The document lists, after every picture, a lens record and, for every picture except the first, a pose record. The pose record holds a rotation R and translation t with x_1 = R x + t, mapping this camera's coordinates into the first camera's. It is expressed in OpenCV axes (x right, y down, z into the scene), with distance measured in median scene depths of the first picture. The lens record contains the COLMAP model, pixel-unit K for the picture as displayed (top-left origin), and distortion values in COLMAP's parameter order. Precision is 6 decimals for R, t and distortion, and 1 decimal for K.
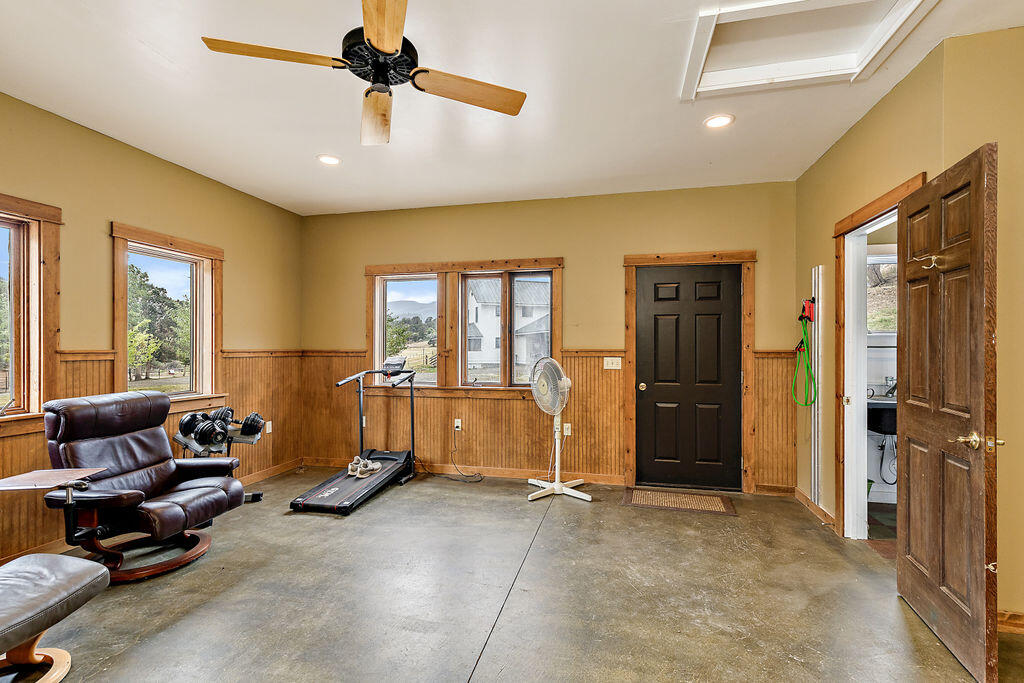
lens RADIAL K [[469.1, 0, 520.3], [0, 469.1, 347.4], [0, 0, 1]] dist [0.011792, -0.002082]
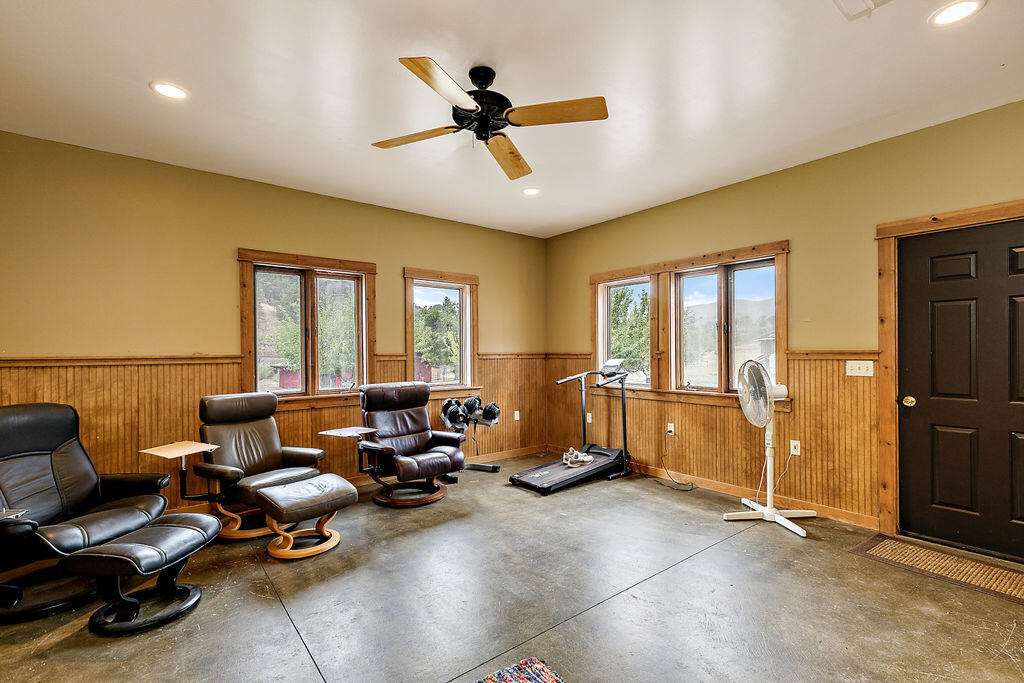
lens RADIAL K [[469.1, 0, 515.4], [0, 469.1, 353.3], [0, 0, 1]] dist [0.011792, -0.002082]
pose [[0.778560, -0.003863, -0.627558, 0.248001], [0.008140, 0.999959, 0.003943, 0.001544], [0.627517, -0.008178, 0.778560, 0.048006]]
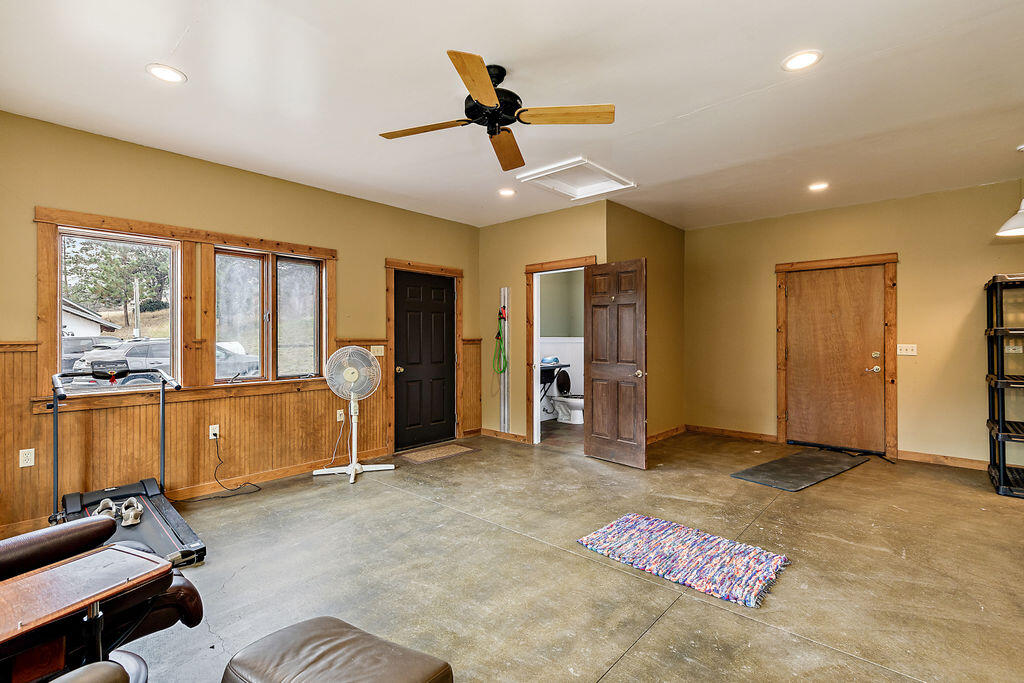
lens RADIAL K [[469.1, 0, 516.6], [0, 469.1, 335.3], [0, 0, 1]] dist [0.011792, -0.002082]
pose [[0.477229, 0.001756, 0.878777, -0.659194], [0.000705, 0.999997, -0.002381, -0.000882], [-0.878779, 0.001756, 0.477226, 0.160327]]
